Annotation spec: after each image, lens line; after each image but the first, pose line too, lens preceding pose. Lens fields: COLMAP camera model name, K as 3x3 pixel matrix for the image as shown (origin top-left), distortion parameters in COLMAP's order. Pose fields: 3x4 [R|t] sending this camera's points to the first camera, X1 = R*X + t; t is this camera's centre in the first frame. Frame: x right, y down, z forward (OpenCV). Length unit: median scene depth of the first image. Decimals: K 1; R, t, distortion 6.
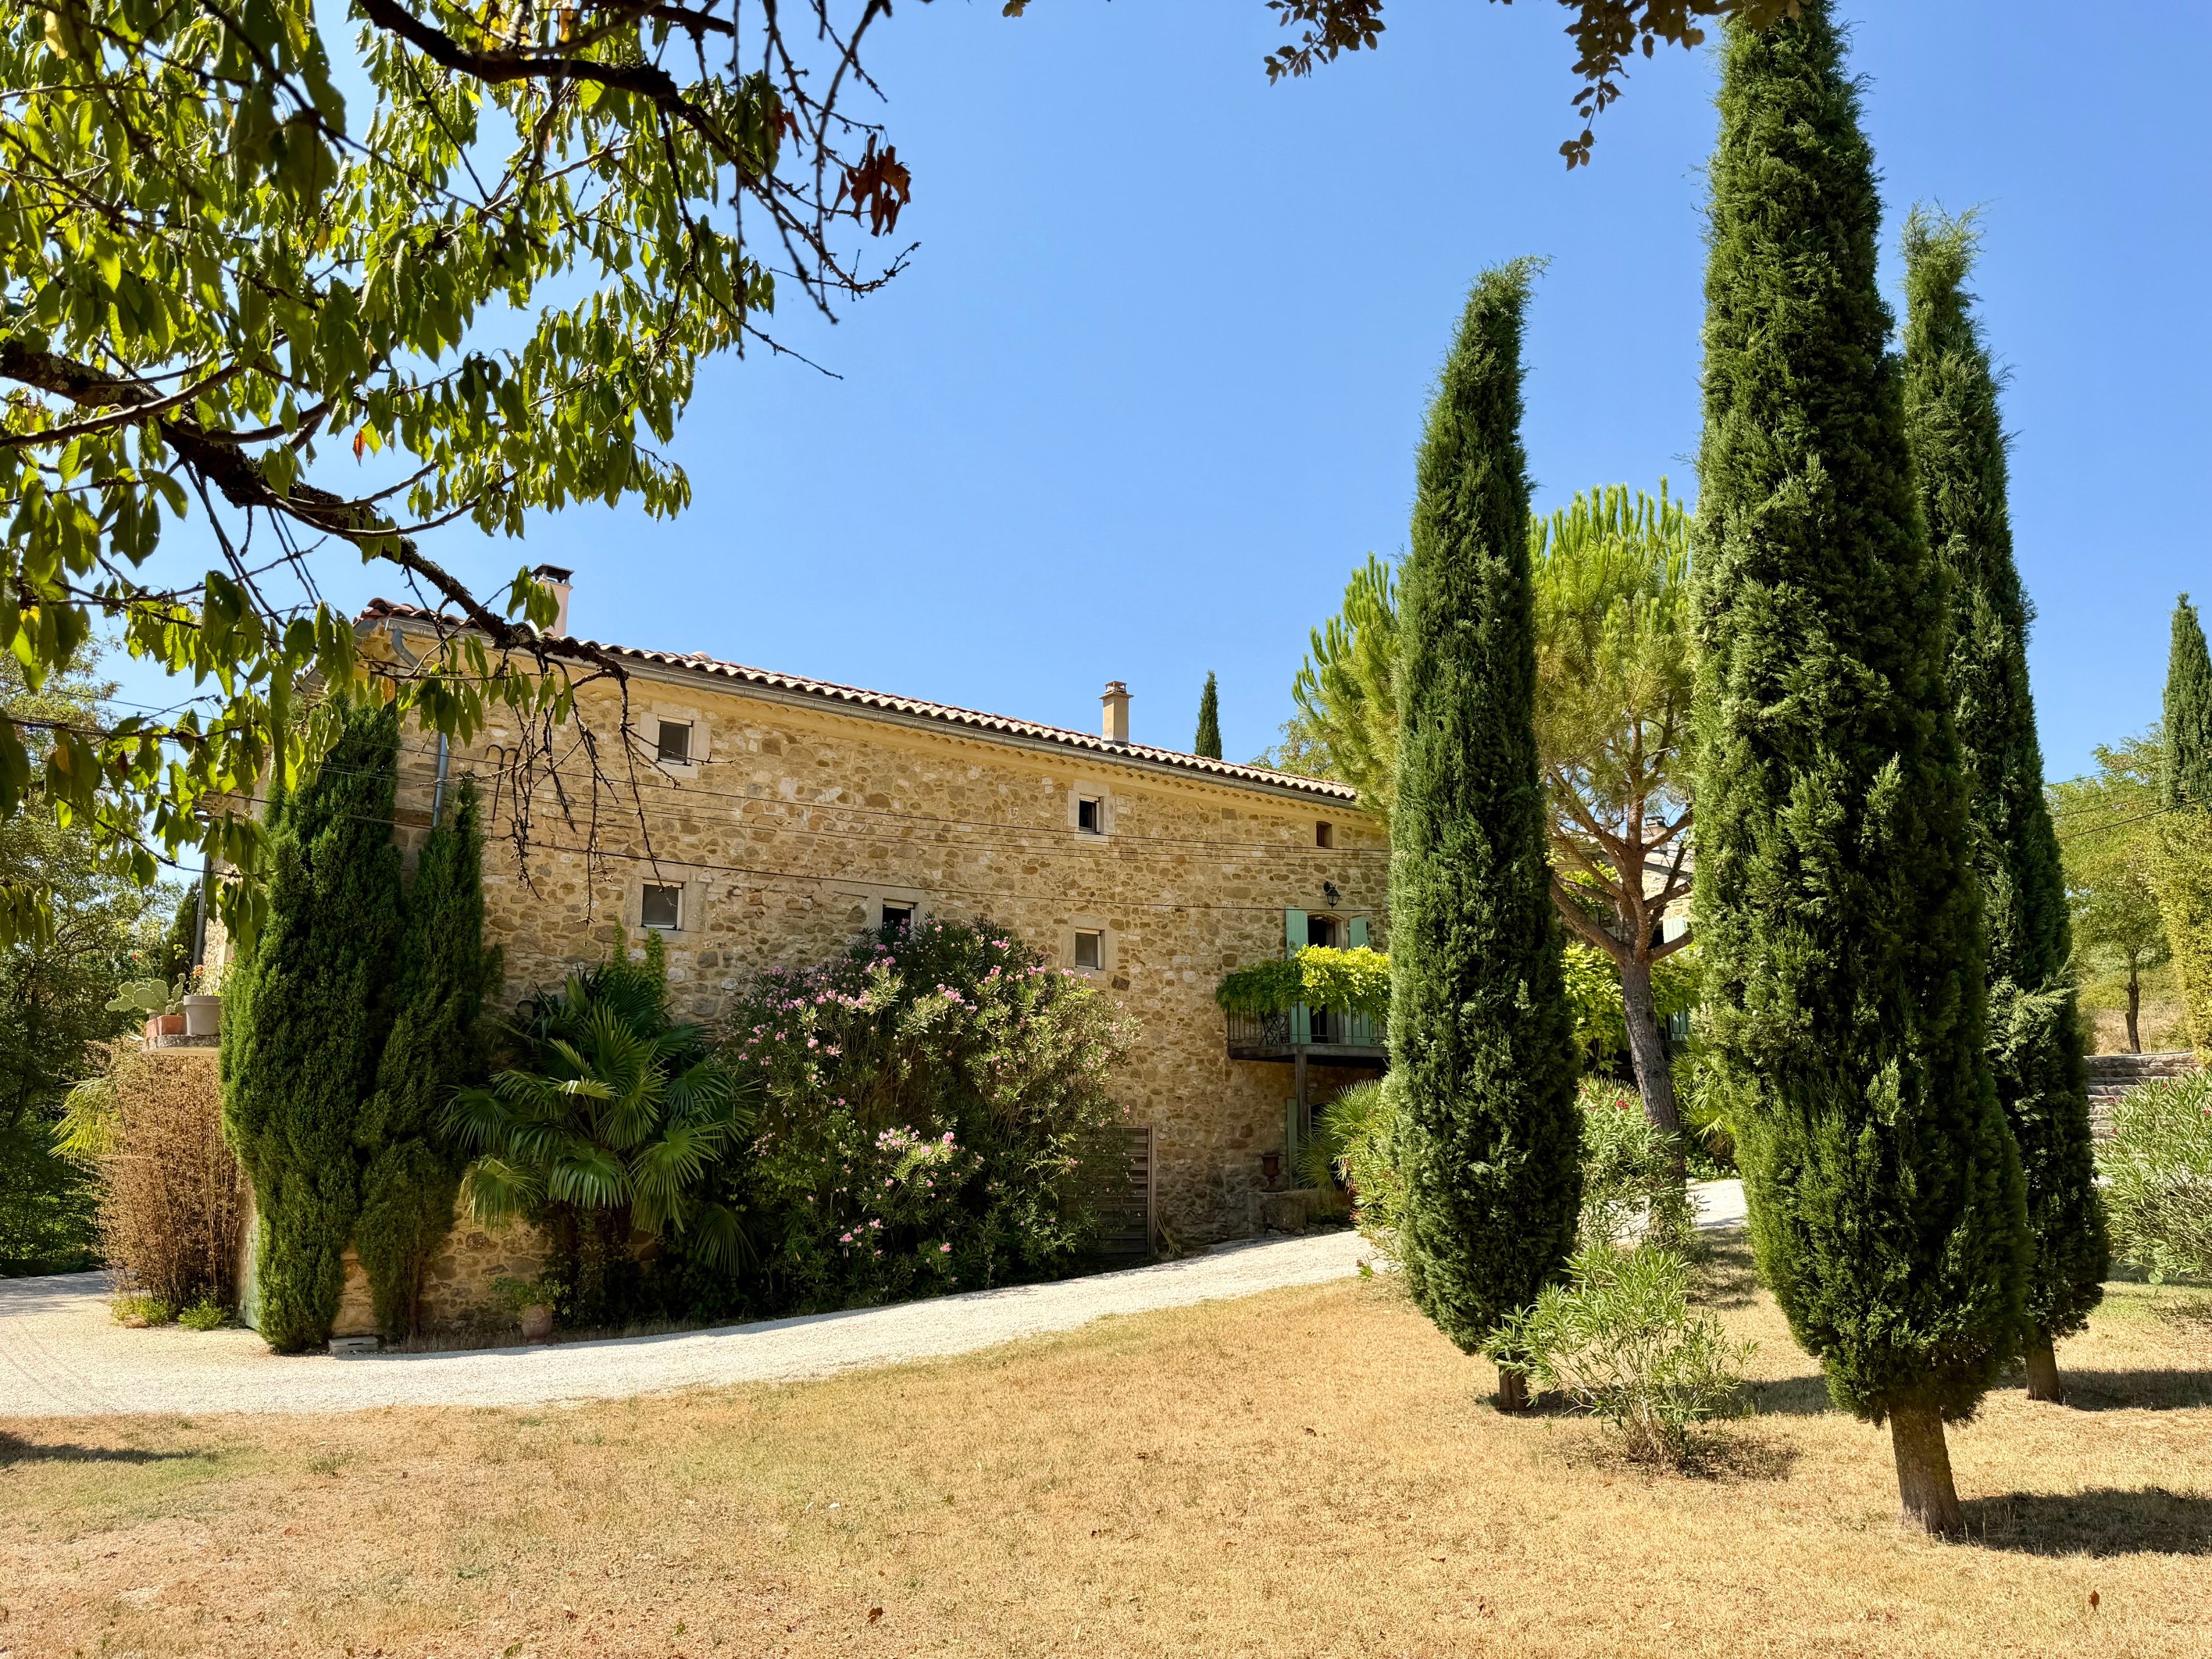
lens RADIAL K [[1540.4, 0, 1106.0], [0, 1540.4, 829.5], [0, 0, 1]] dist [0.154035, -0.255782]
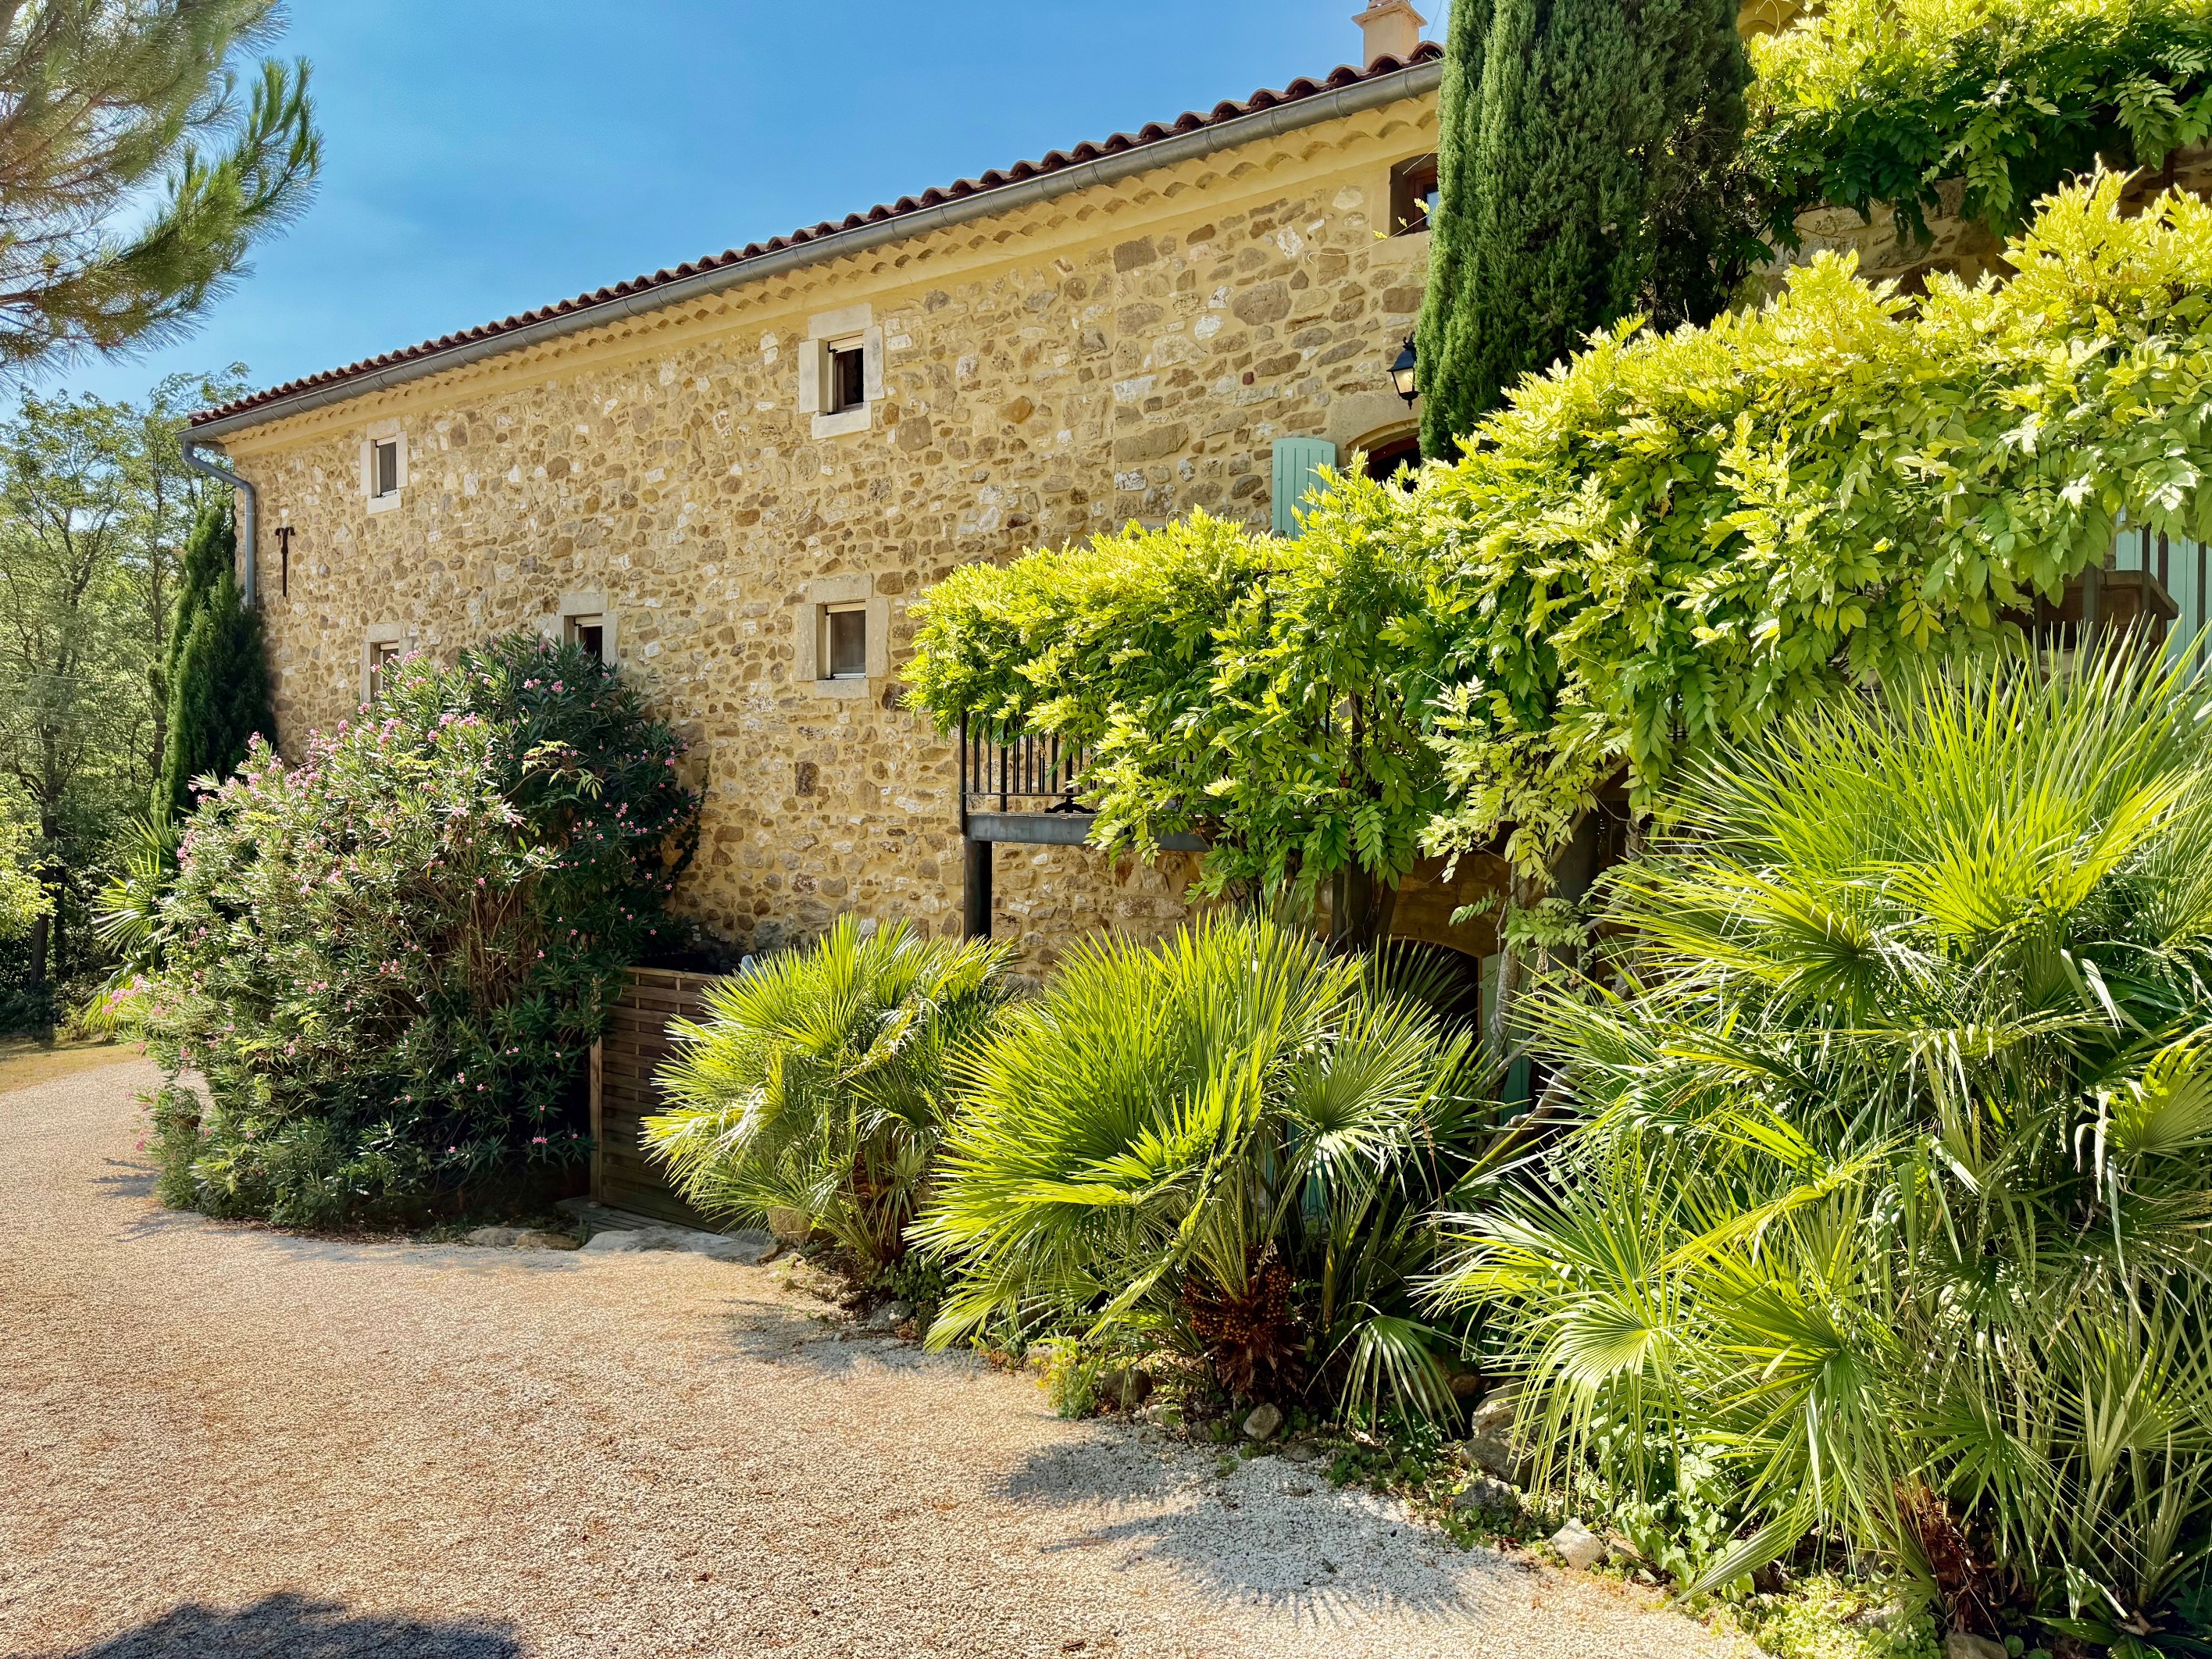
lens RADIAL K [[1540.4, 0, 1106.0], [0, 1540.4, 829.5], [0, 0, 1]] dist [0.154035, -0.255782]
pose [[0.298749, 0.012142, -0.954255, 0.608785], [0.191579, 0.978801, 0.072432, 0.138482], [0.934905, -0.204454, 0.290089, 1.059923]]
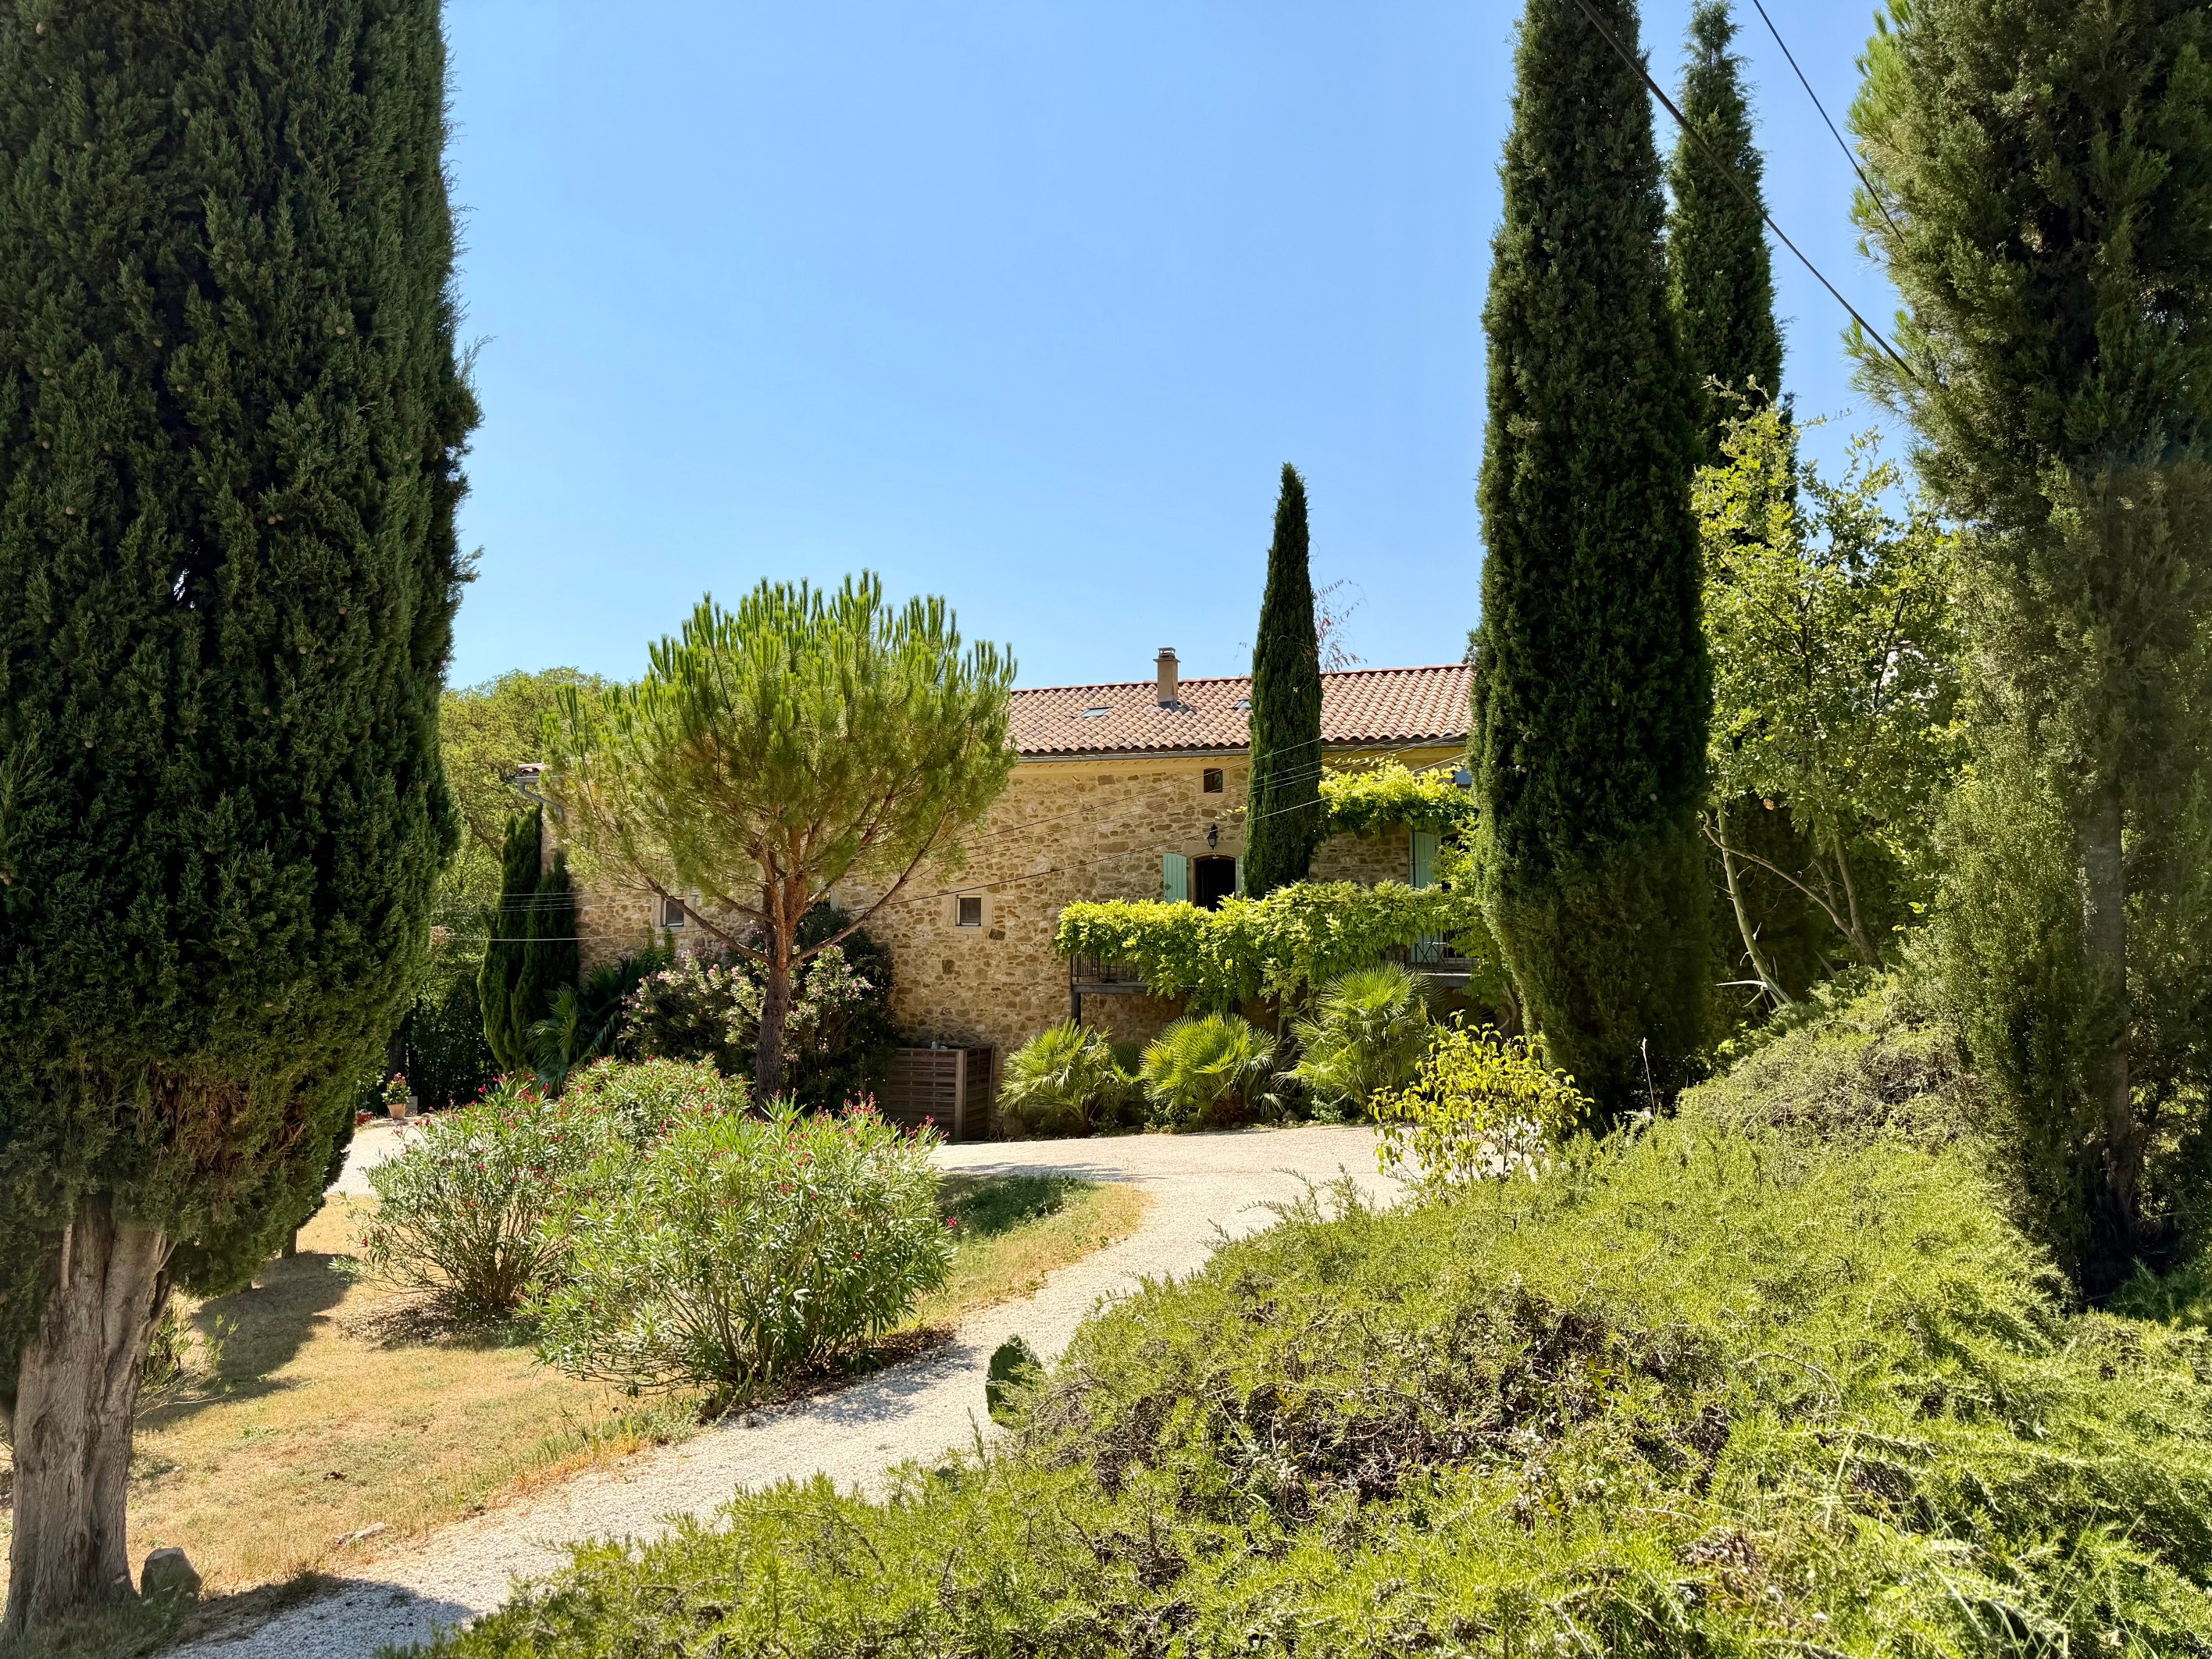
lens RADIAL K [[1540.4, 0, 1106.0], [0, 1540.4, 829.5], [0, 0, 1]] dist [0.154035, -0.255782]
pose [[0.574737, -0.062405, -0.815955, 1.292648], [0.171407, 0.984151, 0.045465, -0.032964], [0.800185, -0.165991, 0.576325, 0.411834]]
